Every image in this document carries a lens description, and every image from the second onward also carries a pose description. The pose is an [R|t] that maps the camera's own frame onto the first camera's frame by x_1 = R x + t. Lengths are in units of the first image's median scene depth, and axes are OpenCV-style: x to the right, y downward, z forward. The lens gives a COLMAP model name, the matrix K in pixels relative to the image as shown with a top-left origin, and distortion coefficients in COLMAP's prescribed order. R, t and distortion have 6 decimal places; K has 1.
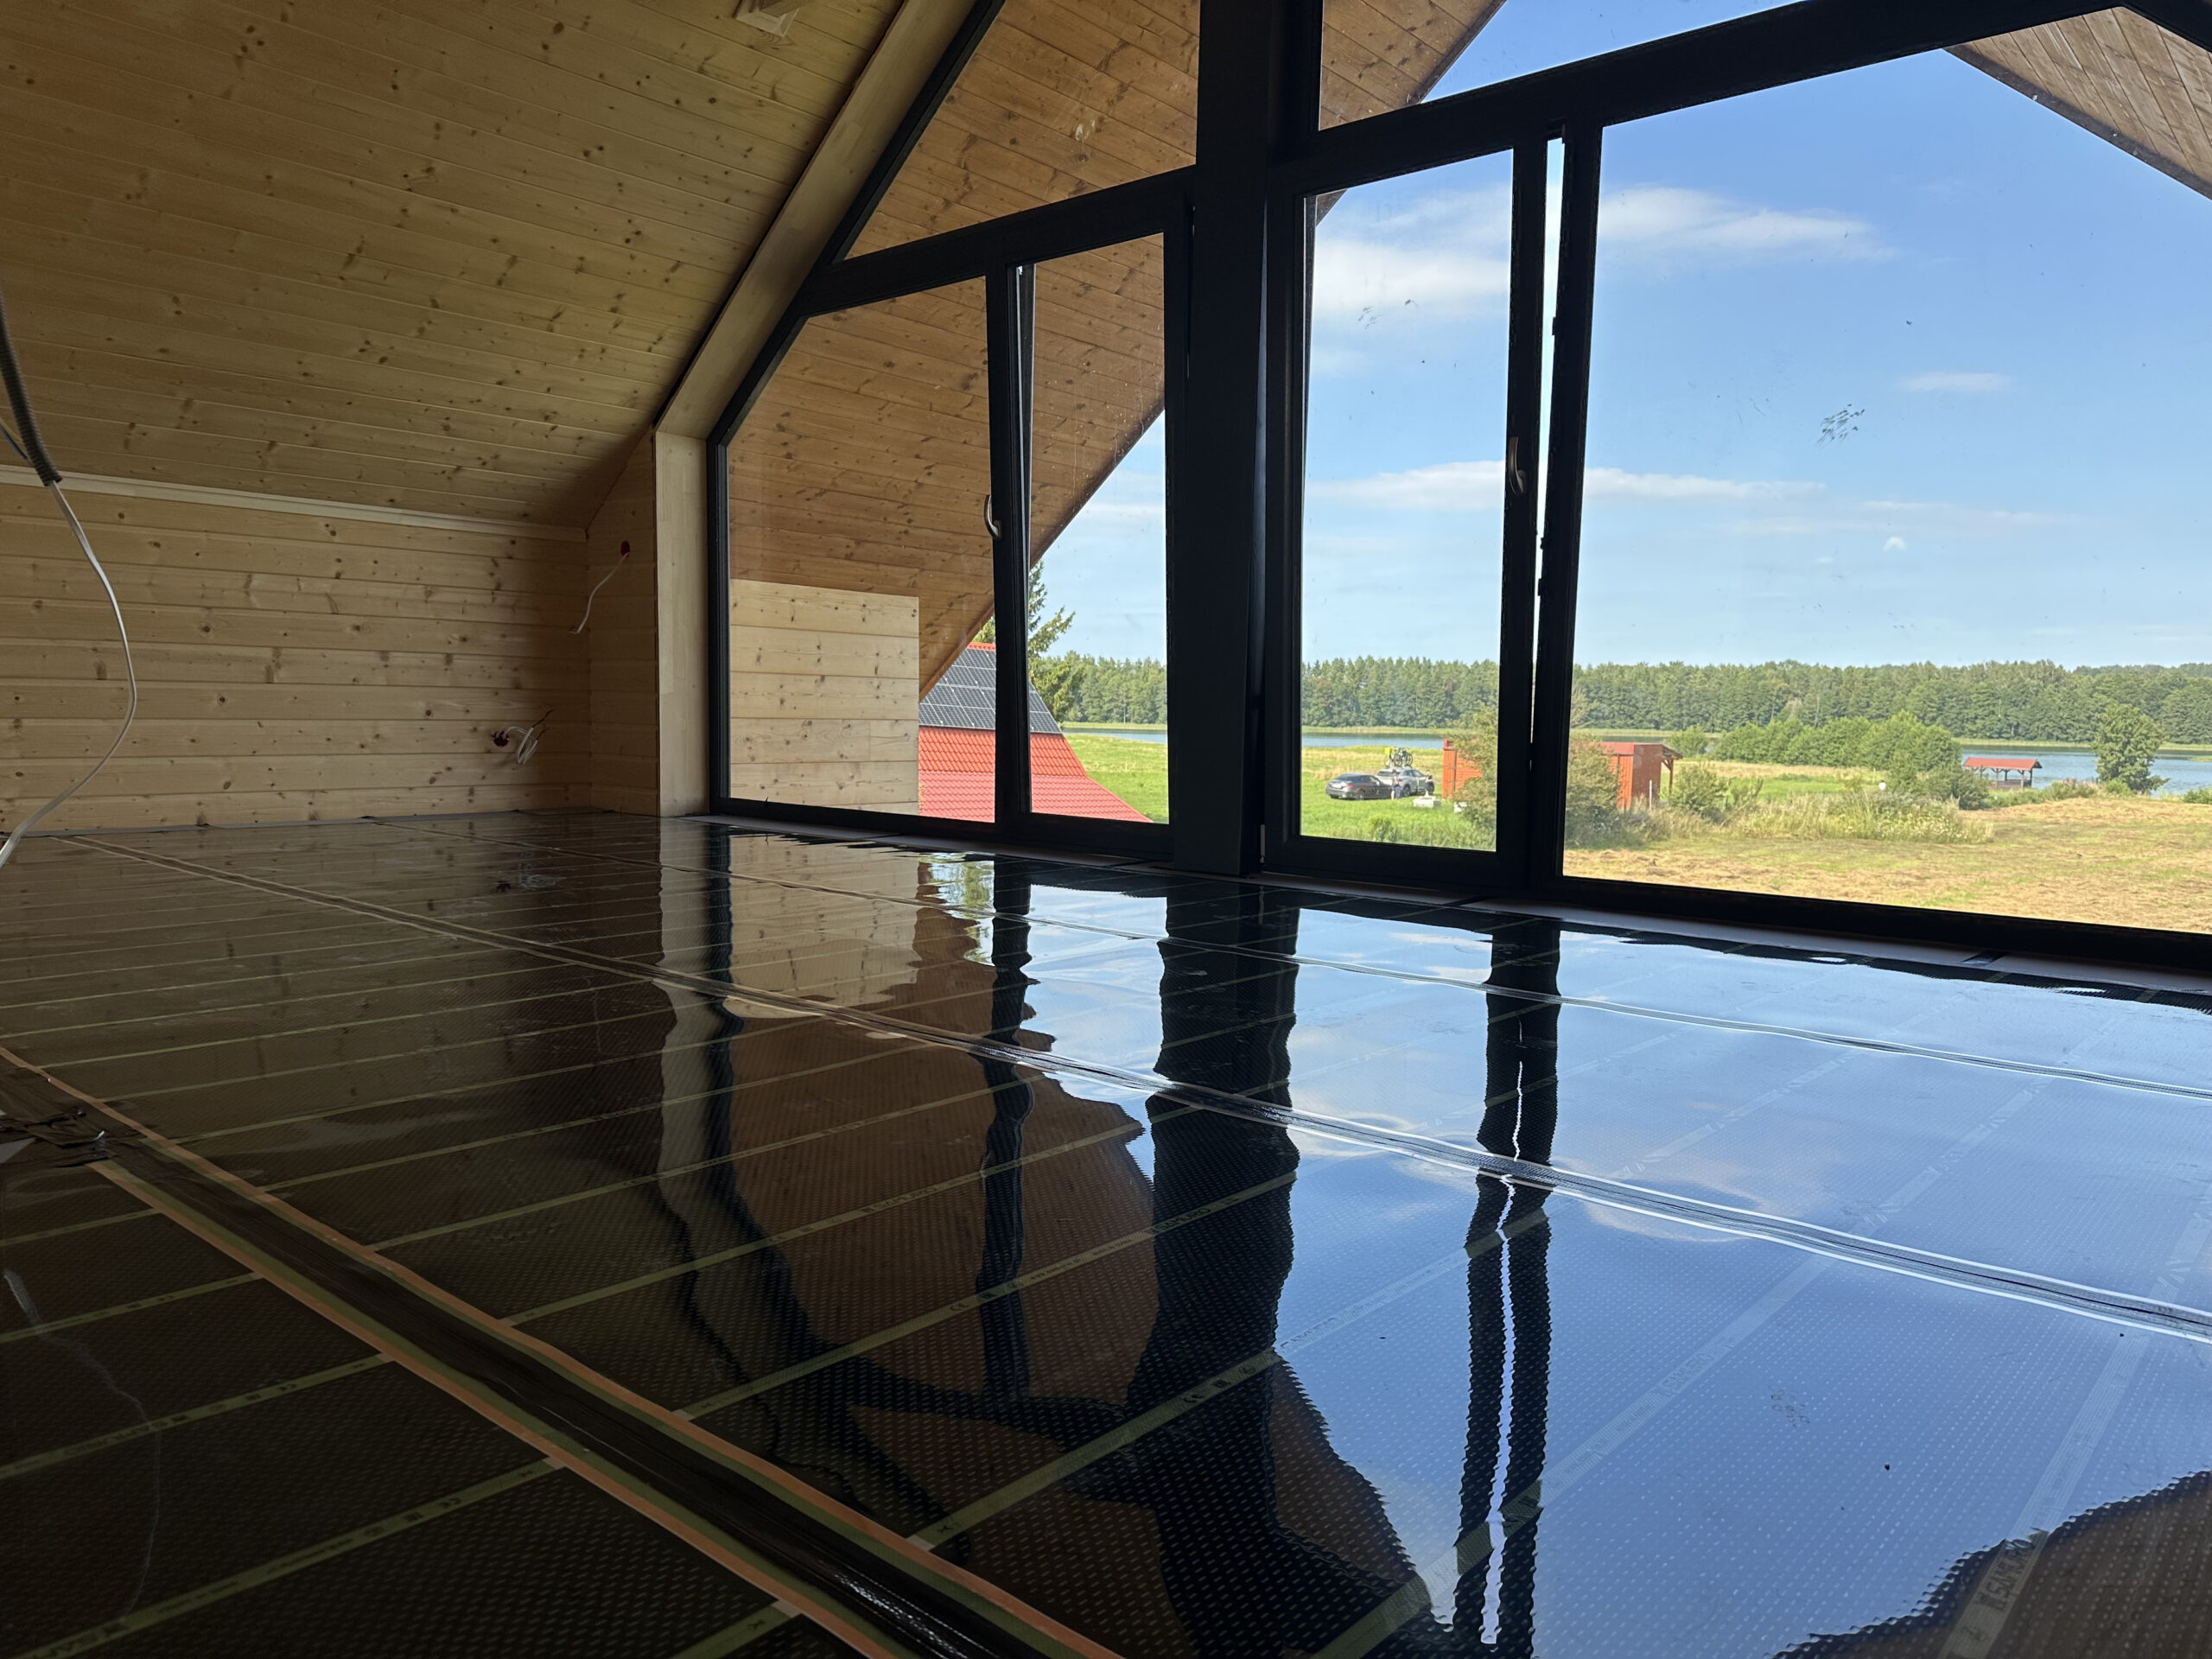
lens RADIAL K [[1549.3, 0, 1068.1], [0, 1549.3, 831.2], [0, 0, 1]] dist [0.030831, -0.034965]
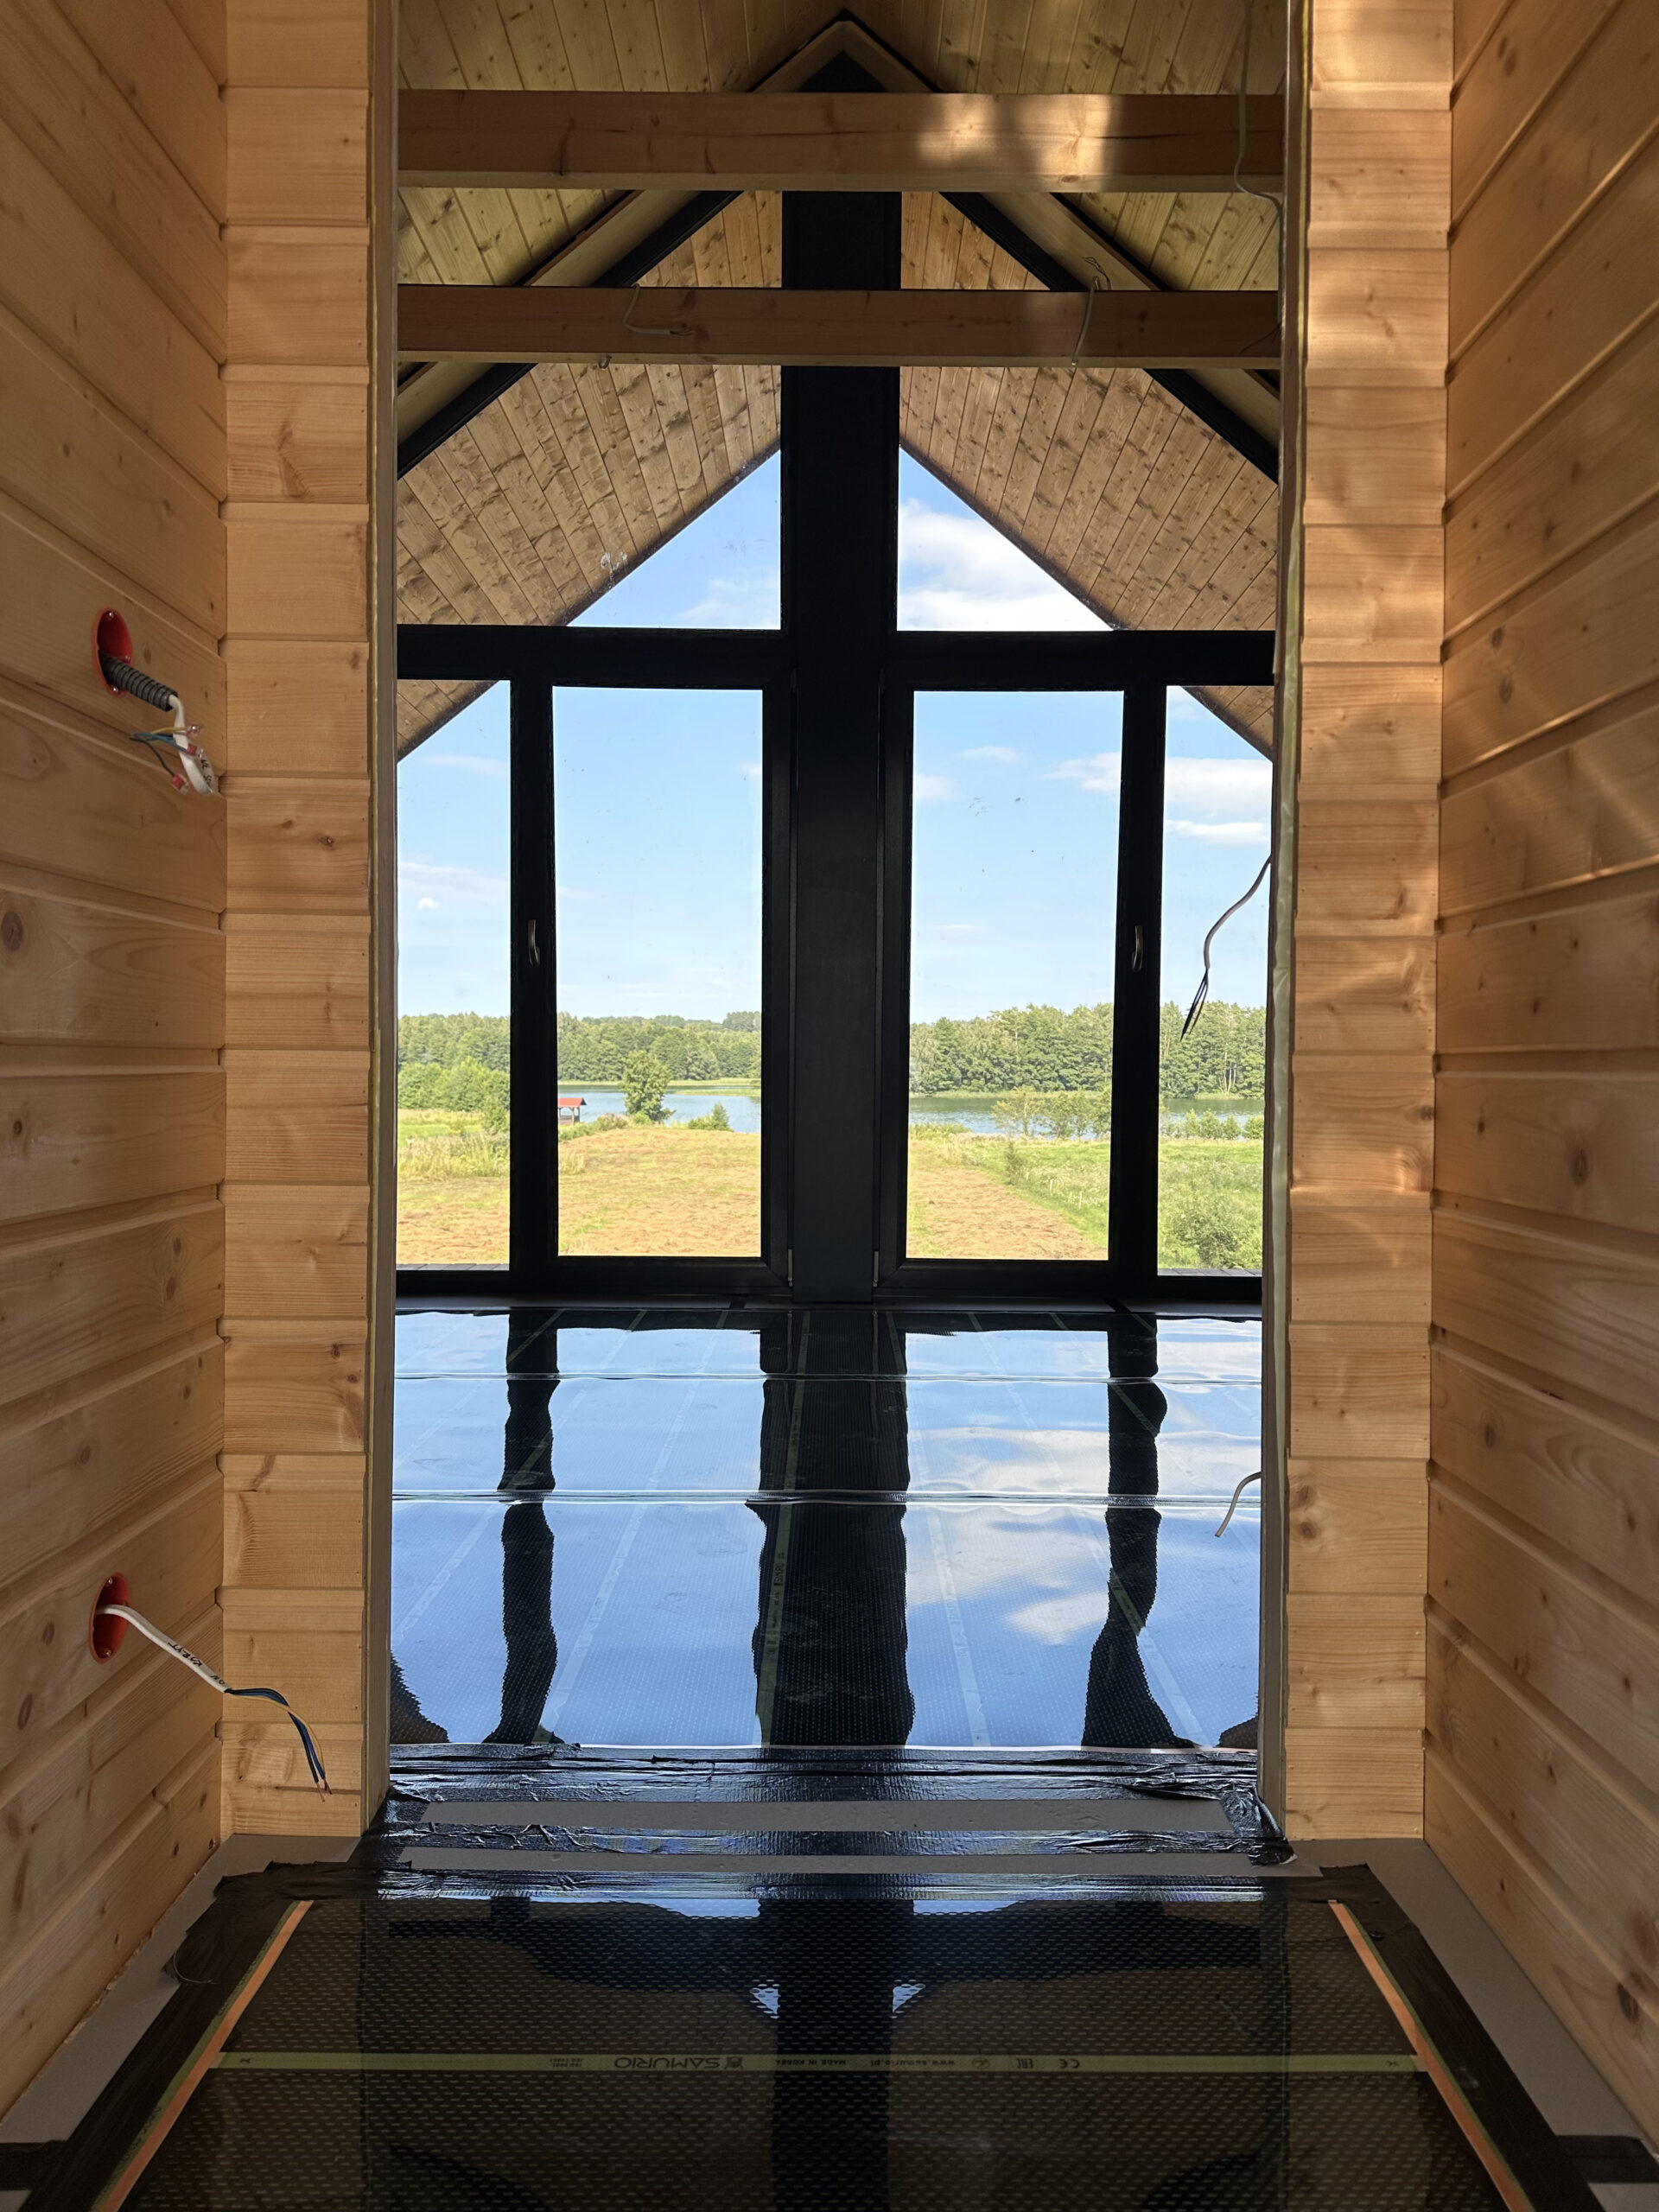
lens RADIAL K [[1549.3, 0, 829.3], [0, 1549.3, 1114.1], [0, 0, 1]] dist [0.030831, -0.034965]
pose [[0.746411, -0.034882, 0.664570, -0.514535], [0.061934, 0.997932, -0.017181, -0.070349], [-0.662597, 0.053984, 0.747028, 0.185017]]
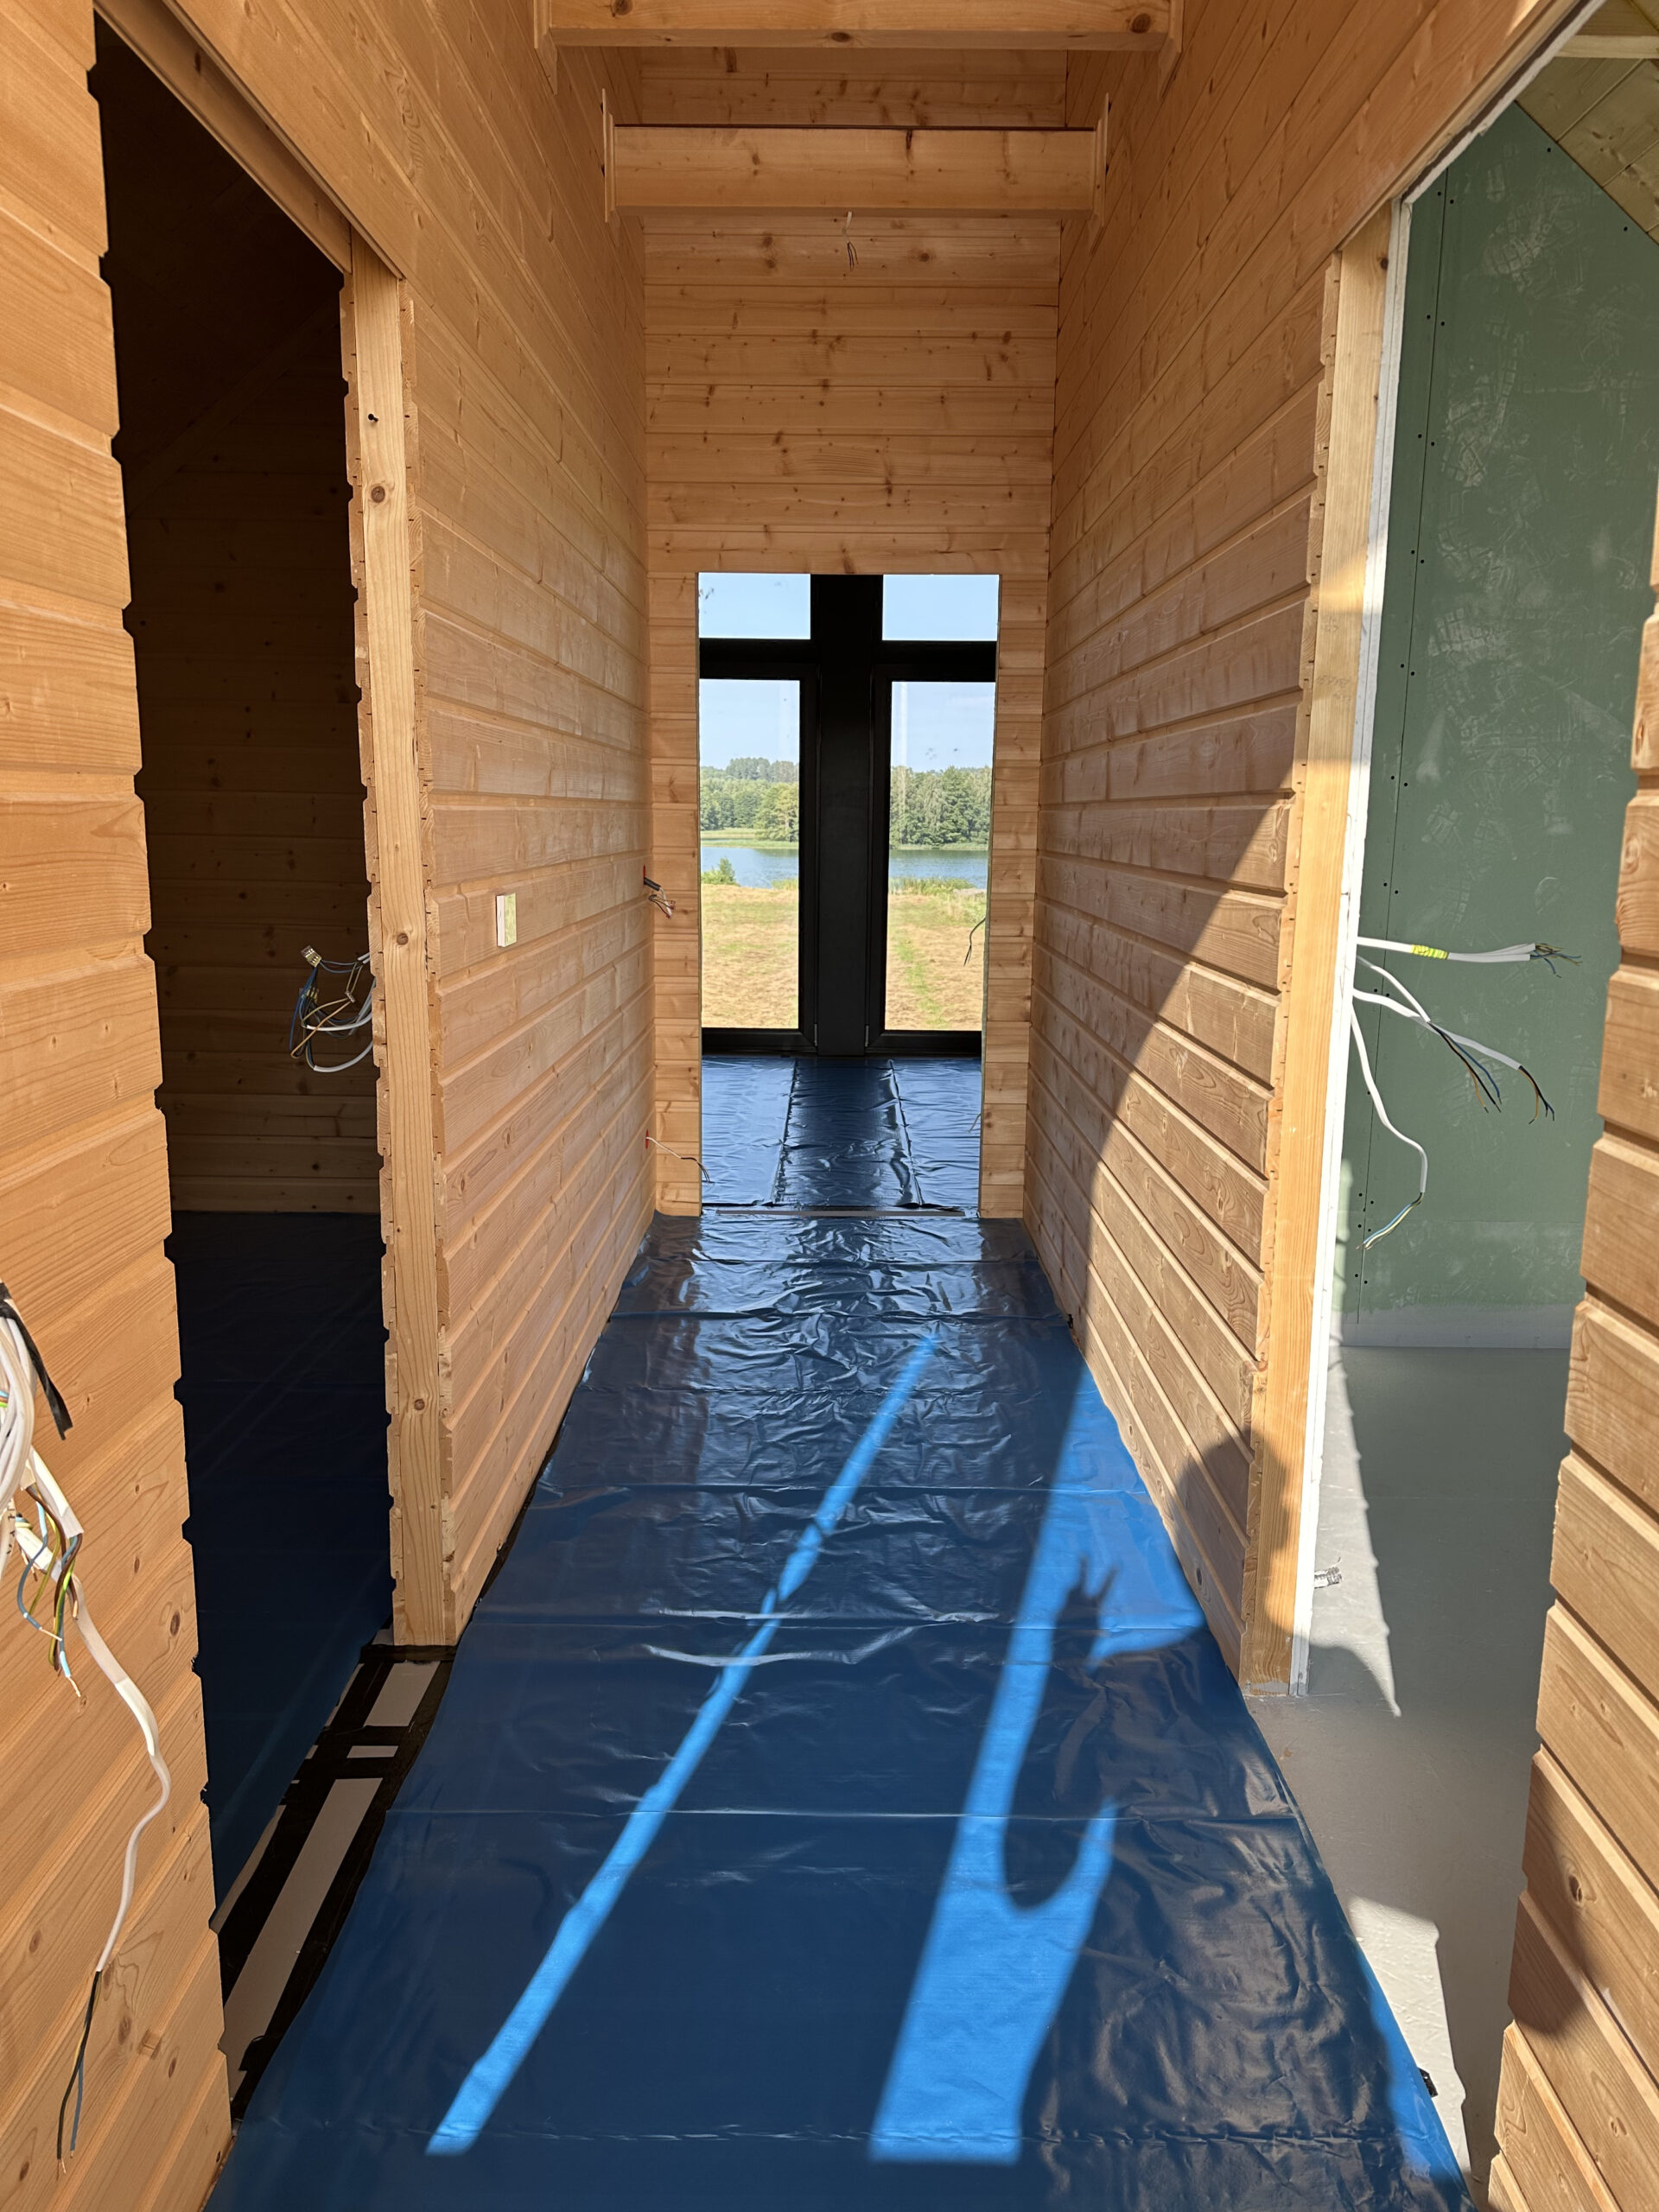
lens RADIAL K [[1549.3, 0, 834.4], [0, 1549.3, 1124.1], [0, 0, 1]] dist [0.030831, -0.034965]
pose [[0.746794, -0.141489, 0.649830, -0.920599], [0.058504, 0.987296, 0.147732, -0.134668], [-0.662477, -0.072308, 0.745584, -0.271654]]
